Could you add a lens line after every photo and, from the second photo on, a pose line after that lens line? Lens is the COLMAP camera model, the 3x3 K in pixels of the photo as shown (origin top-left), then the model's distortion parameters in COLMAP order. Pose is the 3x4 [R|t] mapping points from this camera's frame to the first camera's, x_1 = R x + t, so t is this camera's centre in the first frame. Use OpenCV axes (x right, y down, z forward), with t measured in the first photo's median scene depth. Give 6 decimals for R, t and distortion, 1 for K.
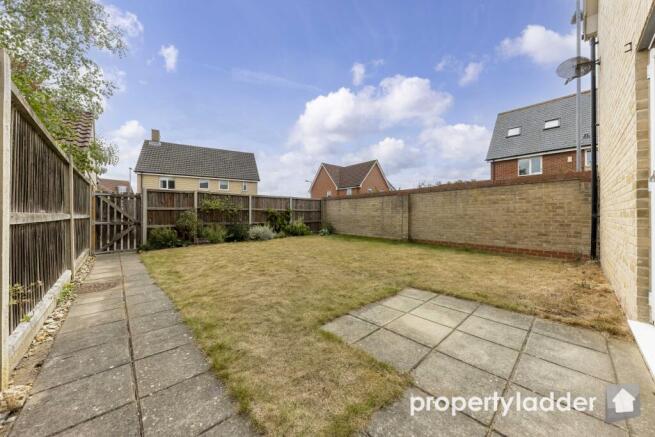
lens RADIAL K [[226.3, 0, 326.4], [0, 226.3, 215.8], [0, 0, 1]] dist [0.001107, 0.000031]
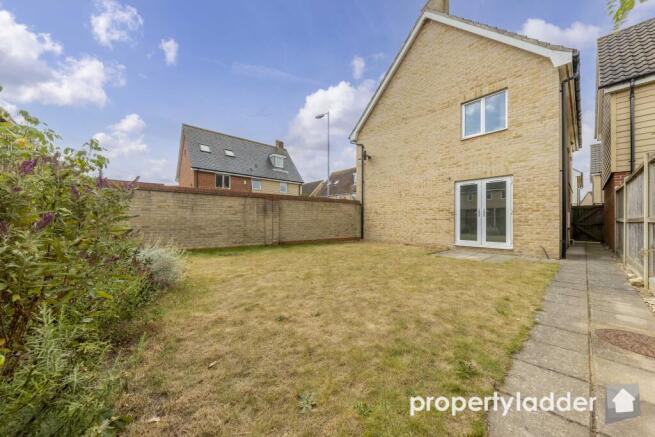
lens RADIAL K [[226.3, 0, 327.4], [0, 226.3, 219.4], [0, 0, 1]] dist [0.001107, 0.000031]
pose [[0.026680, 0.006093, 0.999625, -0.648827], [0.001524, 0.999980, -0.006136, 0.003331], [-0.999643, 0.001687, 0.026670, 0.715076]]
